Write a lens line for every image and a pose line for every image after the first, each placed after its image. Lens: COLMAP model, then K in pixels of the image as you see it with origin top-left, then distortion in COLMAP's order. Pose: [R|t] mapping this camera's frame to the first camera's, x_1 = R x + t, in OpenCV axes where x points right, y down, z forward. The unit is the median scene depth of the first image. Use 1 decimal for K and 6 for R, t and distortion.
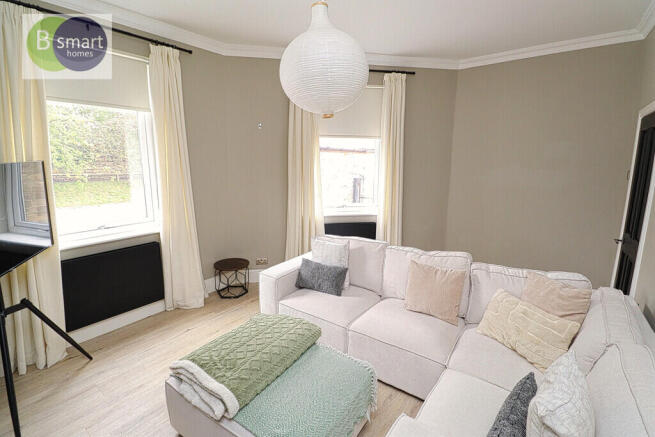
lens RADIAL K [[325.2, 0, 327.5], [0, 325.2, 218.5], [0, 0, 1]] dist [0.000457, 0.000157]
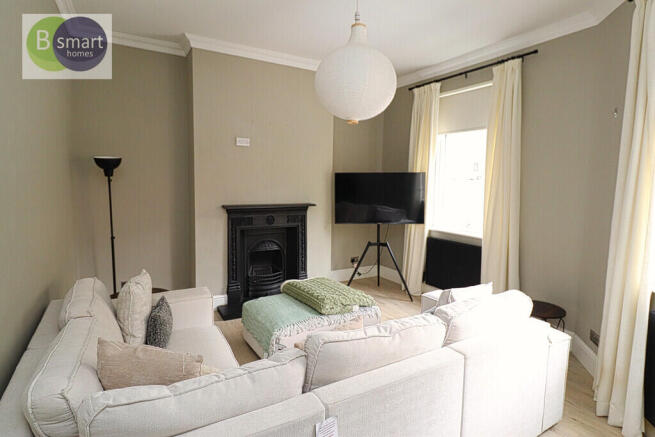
lens RADIAL K [[361.1, 0, 327.5], [0, 361.1, 218.5], [0, 0, 1]] dist [-0.000603, -0.000213]
pose [[-0.420727, 0.098116, -0.901866, 0.853104], [-0.176418, 0.966306, 0.187427, -0.172799], [0.889868, 0.237961, -0.389242, 1.108088]]
